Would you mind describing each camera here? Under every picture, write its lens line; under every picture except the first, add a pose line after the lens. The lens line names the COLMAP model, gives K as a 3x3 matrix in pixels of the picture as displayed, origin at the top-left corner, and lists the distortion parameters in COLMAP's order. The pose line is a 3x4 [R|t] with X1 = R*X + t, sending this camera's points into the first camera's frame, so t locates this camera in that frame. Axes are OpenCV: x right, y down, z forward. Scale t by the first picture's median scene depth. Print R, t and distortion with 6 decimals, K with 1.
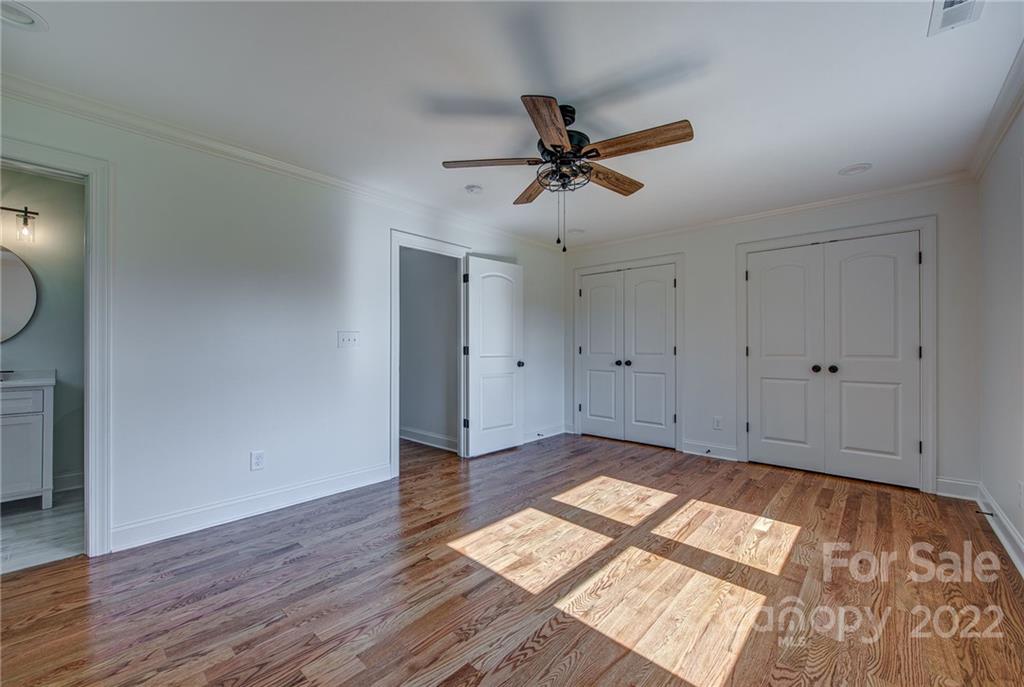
lens RADIAL K [[408.1, 0, 516.1], [0, 408.1, 344.7], [0, 0, 1]] dist [-0.010074, -0.000248]
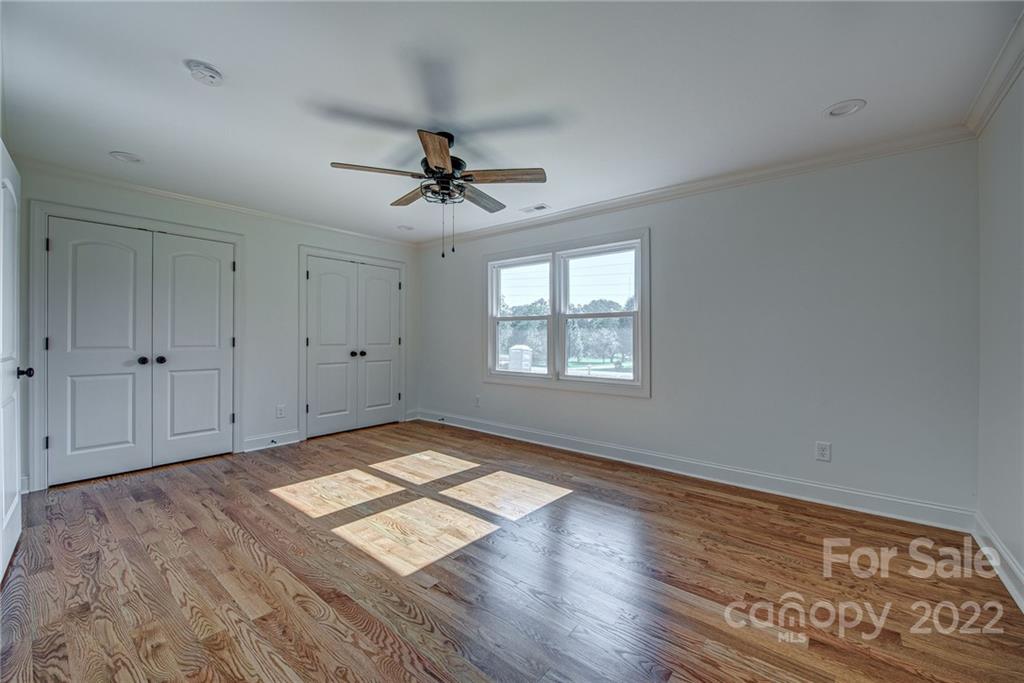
lens RADIAL K [[408.1, 0, 516.1], [0, 408.1, 342.7], [0, 0, 1]] dist [-0.010074, -0.000248]
pose [[-0.063180, -0.012828, 0.997920, -0.830413], [-0.007484, 0.999895, 0.012380, 0.000191], [-0.997974, -0.006686, -0.063269, 0.682951]]
